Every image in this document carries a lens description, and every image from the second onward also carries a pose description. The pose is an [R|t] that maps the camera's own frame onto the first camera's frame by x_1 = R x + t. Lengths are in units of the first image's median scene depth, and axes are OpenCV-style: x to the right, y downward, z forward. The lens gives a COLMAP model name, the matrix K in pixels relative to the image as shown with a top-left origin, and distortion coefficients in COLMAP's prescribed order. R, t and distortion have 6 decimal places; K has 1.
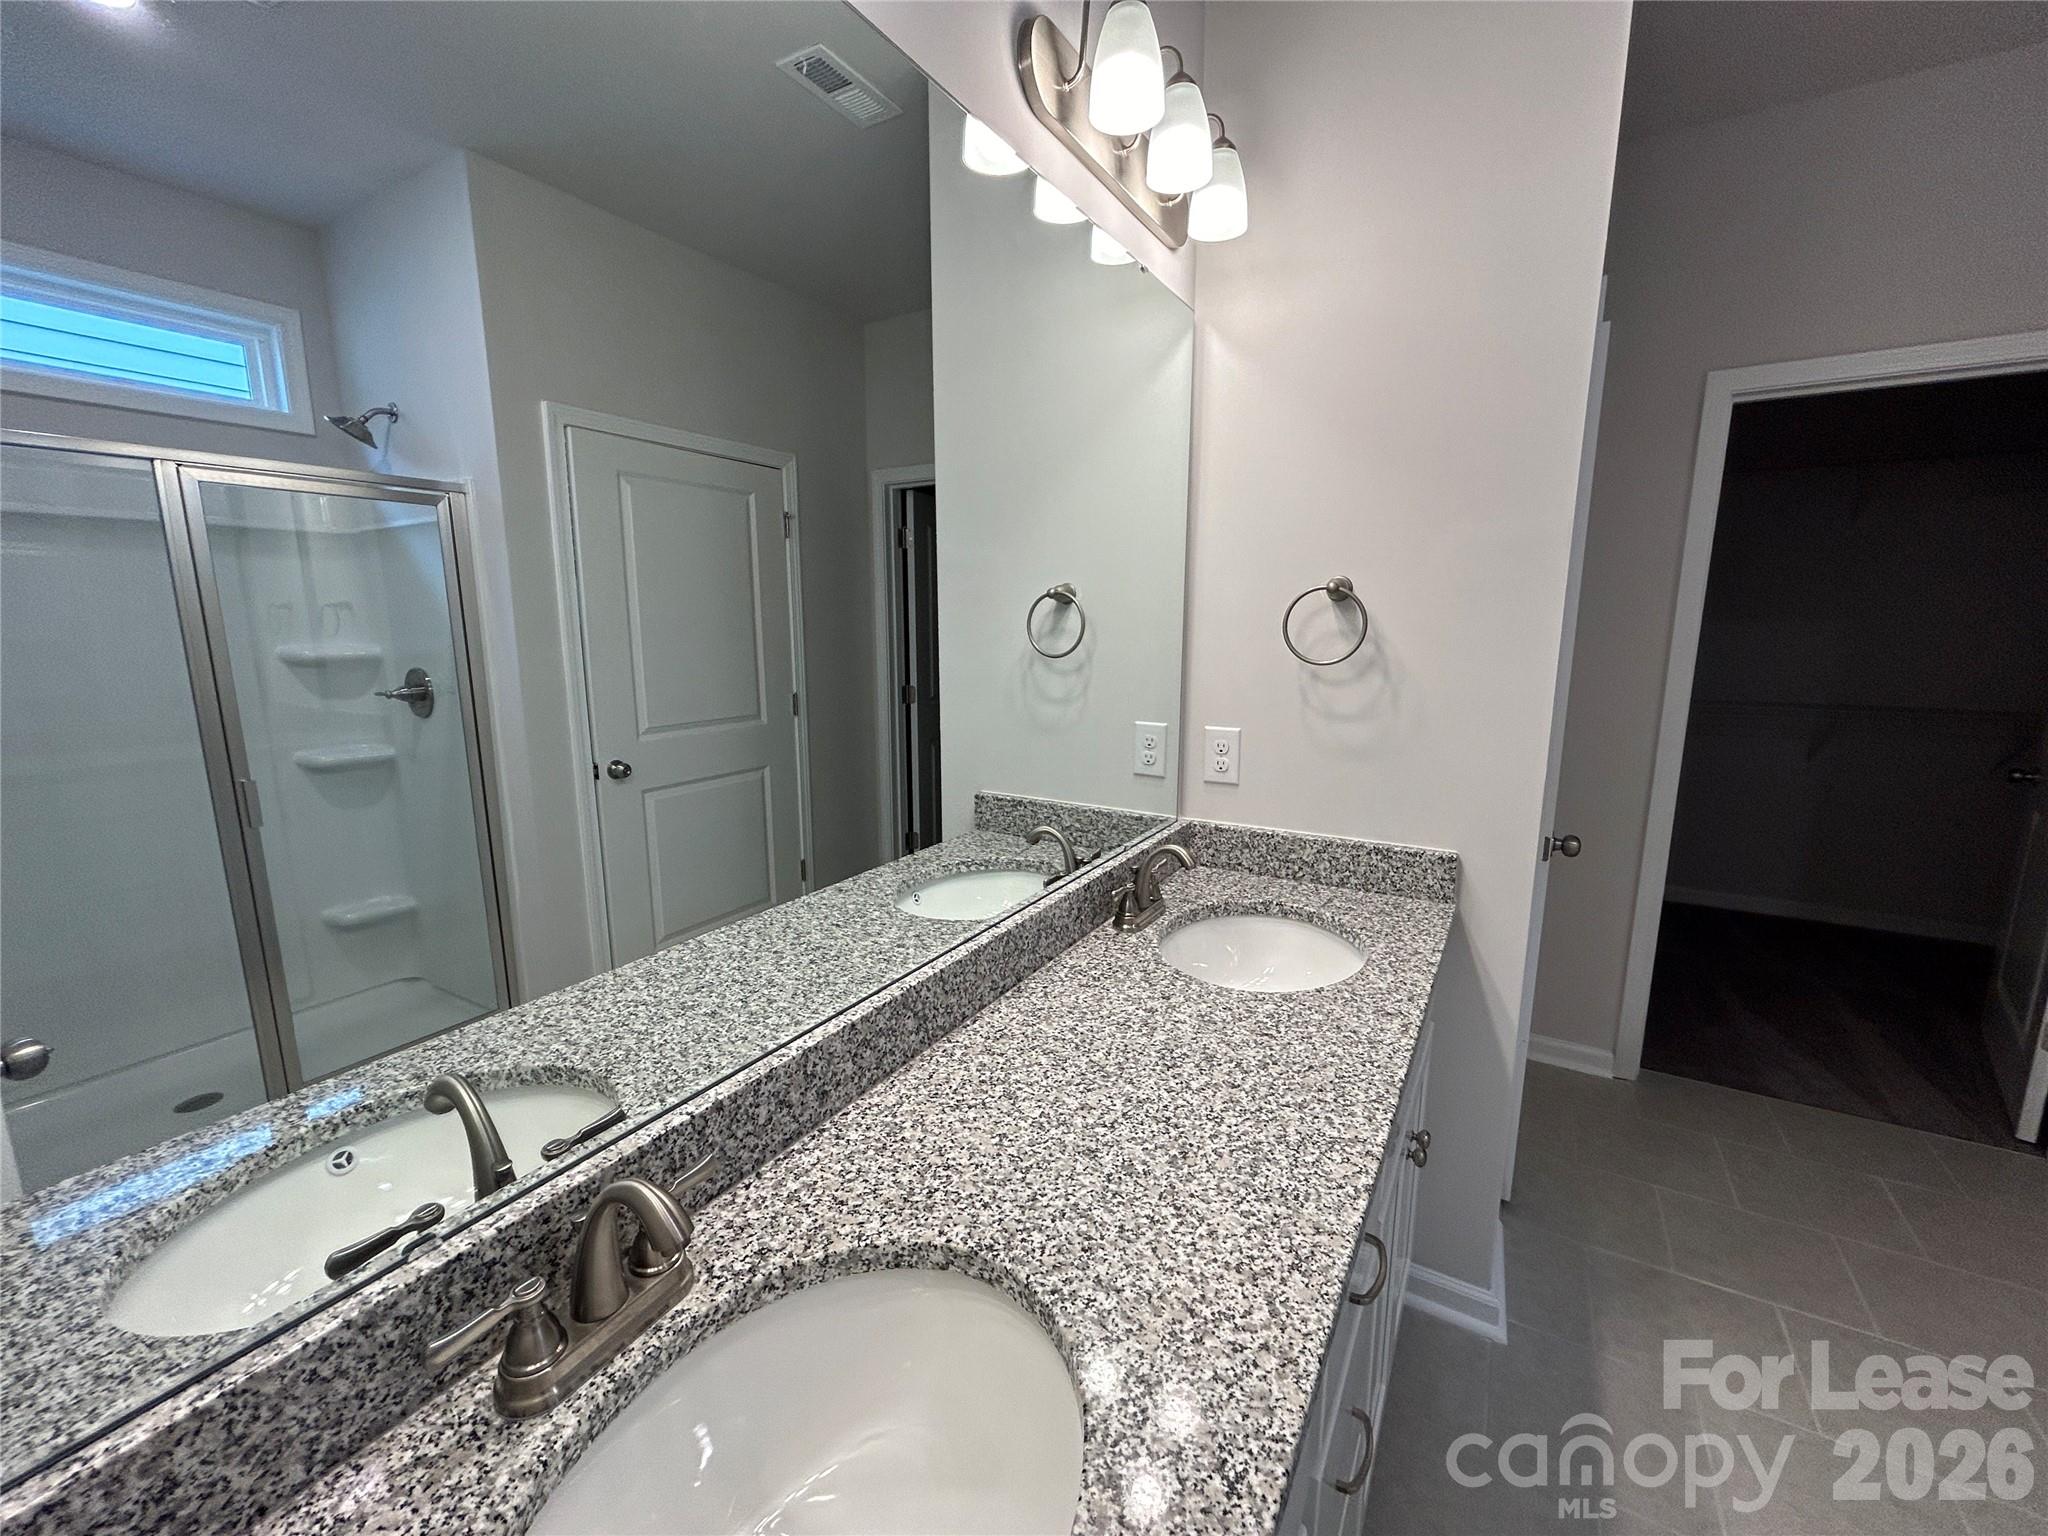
lens RADIAL K [[829.2, 0, 1022.8], [0, 829.2, 766.9], [0, 0, 1]] dist [-0.001709, 0.000726]
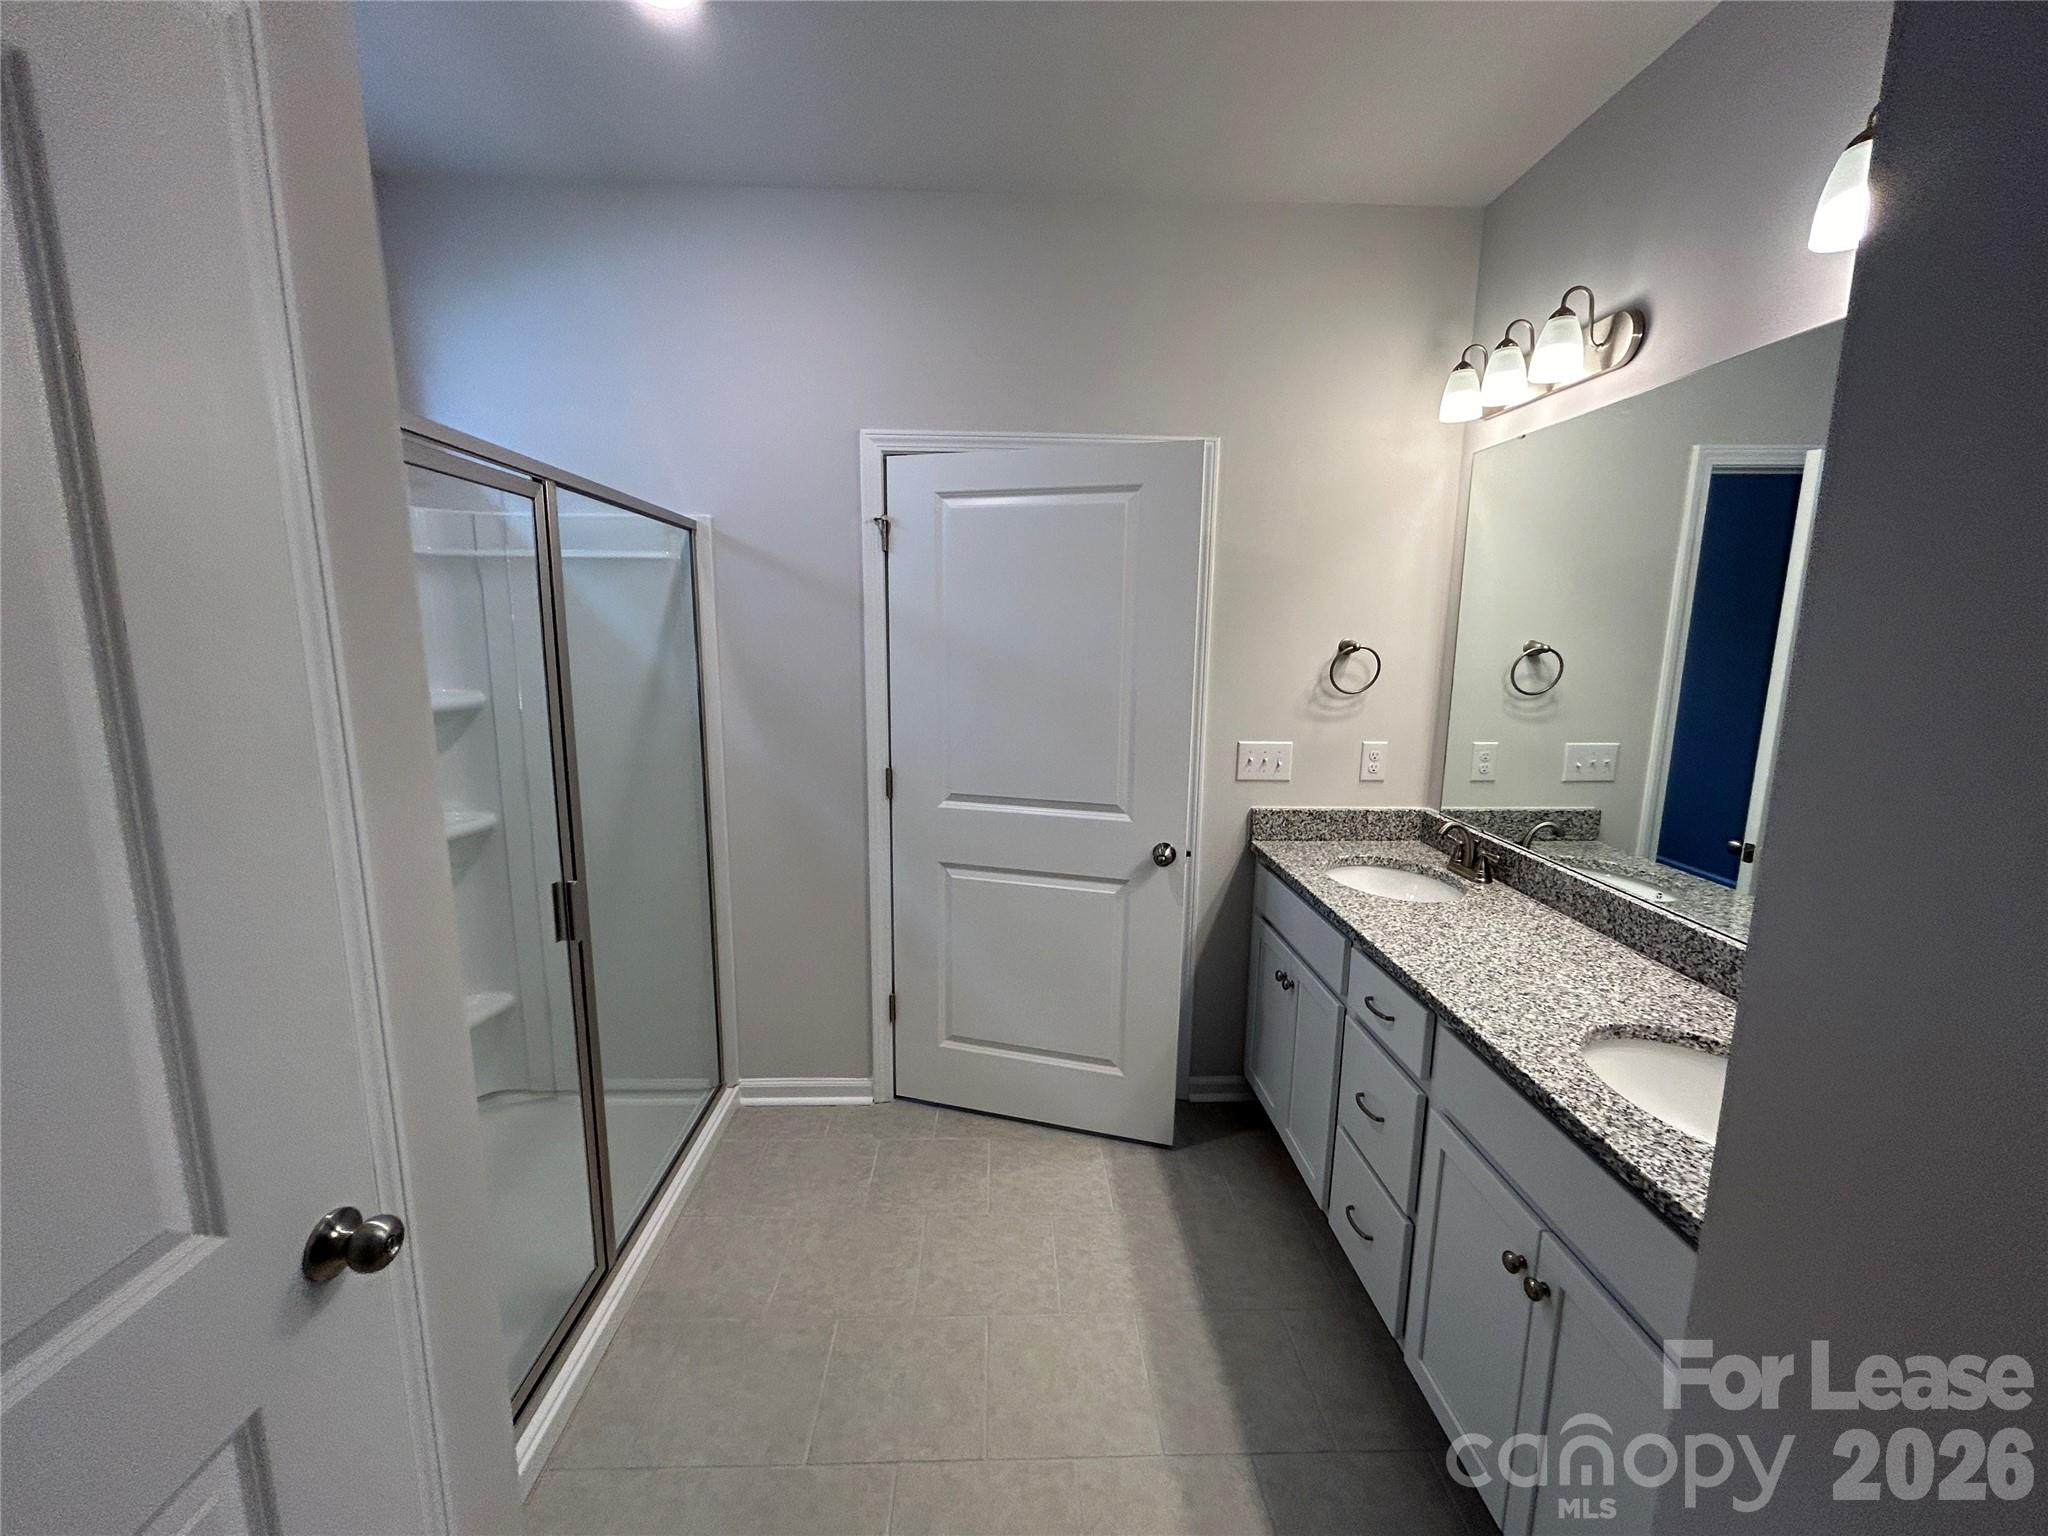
lens RADIAL K [[829.2, 0, 1022.8], [0, 829.2, 766.9], [0, 0, 1]] dist [-0.001709, 0.000726]
pose [[-0.838148, 0.083196, -0.539060, 1.538191], [-0.106761, 0.944160, 0.311713, -0.334511], [0.534892, 0.318812, -0.782463, 1.368337]]
